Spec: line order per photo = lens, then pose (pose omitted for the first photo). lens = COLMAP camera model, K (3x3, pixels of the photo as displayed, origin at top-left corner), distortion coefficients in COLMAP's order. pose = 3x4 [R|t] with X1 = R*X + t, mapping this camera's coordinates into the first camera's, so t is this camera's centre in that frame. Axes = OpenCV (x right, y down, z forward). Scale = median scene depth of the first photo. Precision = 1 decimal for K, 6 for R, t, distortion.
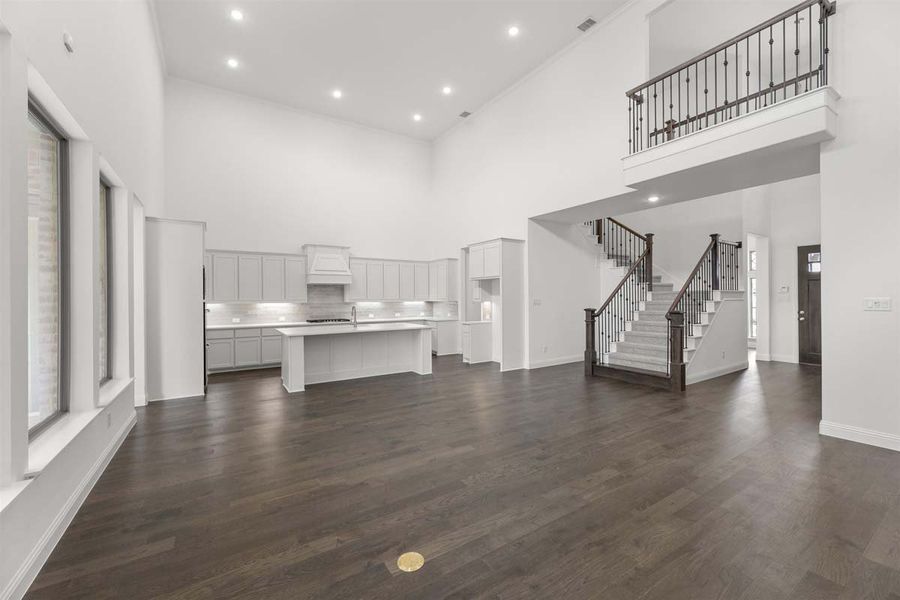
lens RADIAL K [[369.5, 0, 444.7], [0, 369.5, 306.5], [0, 0, 1]] dist [0.003088, -0.000113]
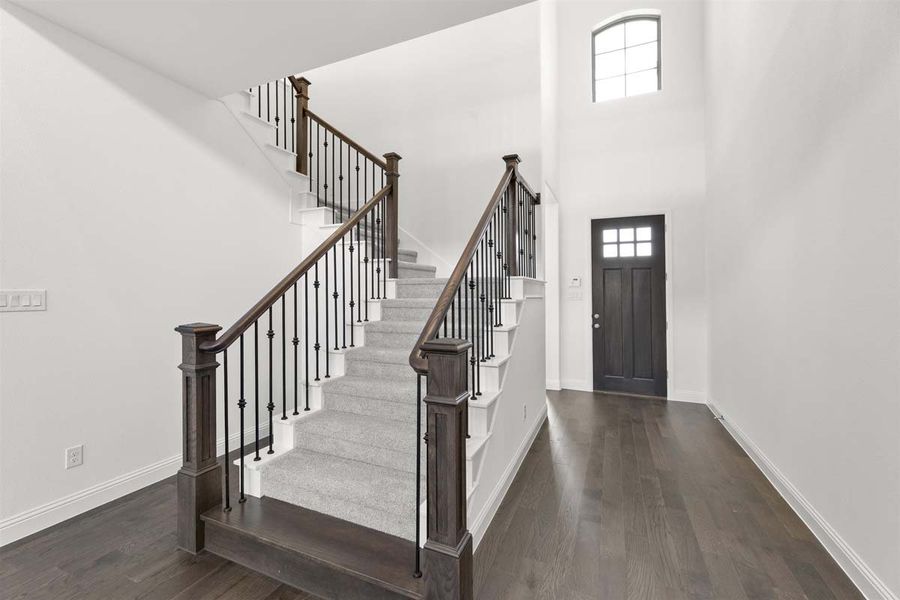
lens RADIAL K [[369.5, 0, 450.6], [0, 369.5, 298.9], [0, 0, 1]] dist [0.003088, -0.000113]
pose [[0.830465, 0.002972, 0.557064, 0.365127], [-0.000645, 0.999990, -0.004373, -0.013182], [-0.557071, 0.003272, 0.830458, 0.588556]]
